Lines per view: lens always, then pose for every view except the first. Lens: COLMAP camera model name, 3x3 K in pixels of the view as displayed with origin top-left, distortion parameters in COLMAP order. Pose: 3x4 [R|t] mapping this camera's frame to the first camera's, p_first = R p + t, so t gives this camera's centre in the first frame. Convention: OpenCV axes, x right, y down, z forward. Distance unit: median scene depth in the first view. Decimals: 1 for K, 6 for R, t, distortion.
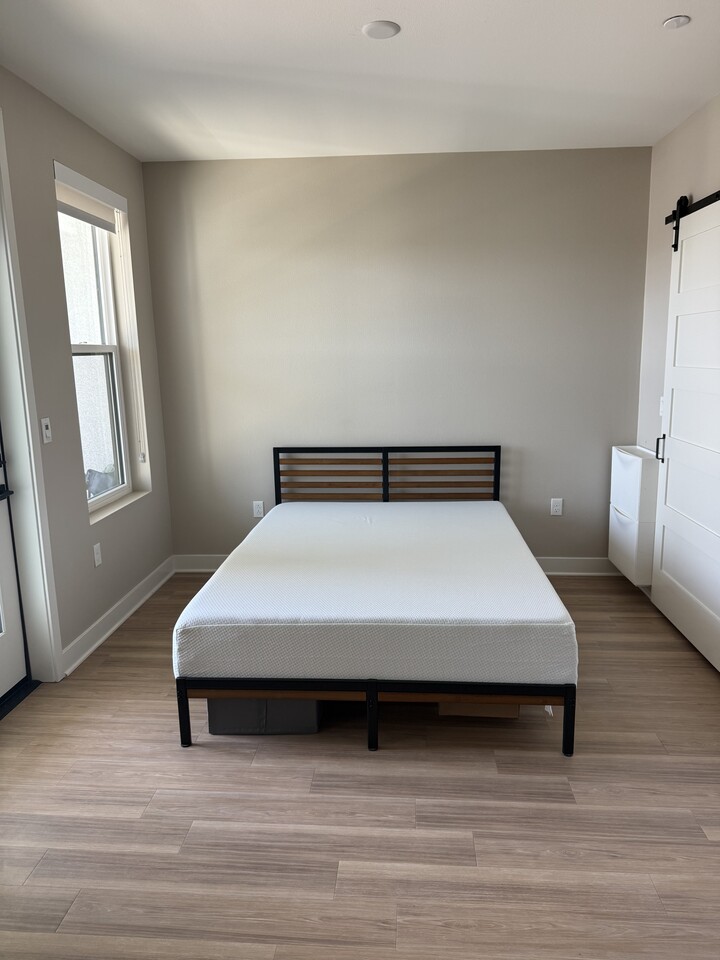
lens RADIAL K [[676.1, 0, 362.3], [0, 676.1, 482.4], [0, 0, 1]] dist [0.032462, -0.046291]
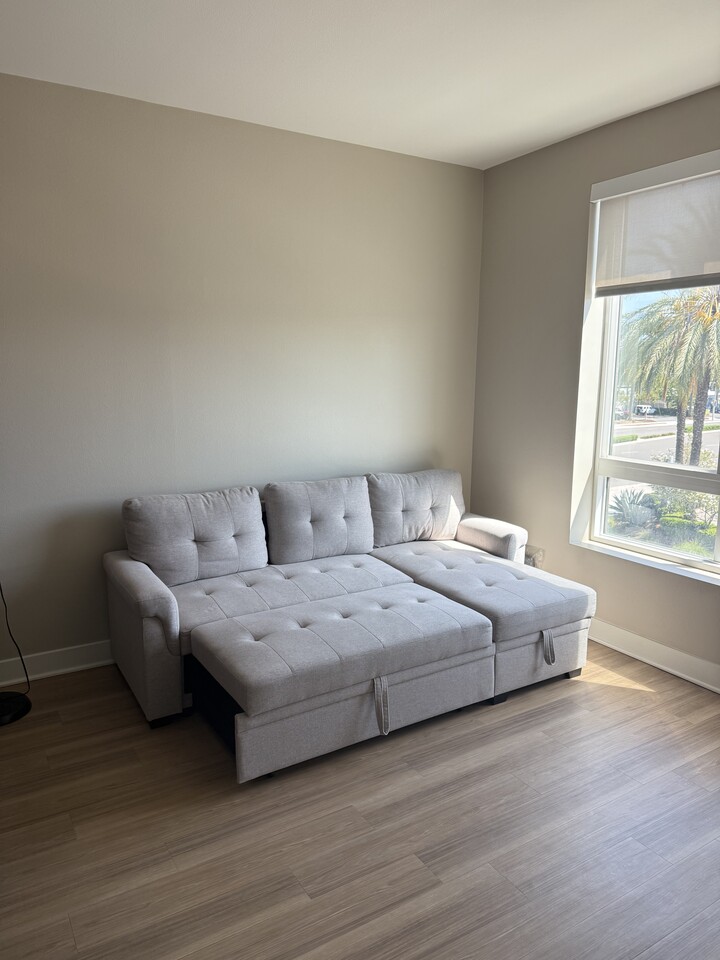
lens RADIAL K [[676.1, 0, 360.1], [0, 676.1, 480.8], [0, 0, 1]] dist [0.032462, -0.046291]
pose [[-0.810949, 0.118422, -0.573007, 0.633504], [-0.101759, 0.935837, 0.337422, -0.220658], [0.576200, 0.331941, -0.746866, 1.071134]]
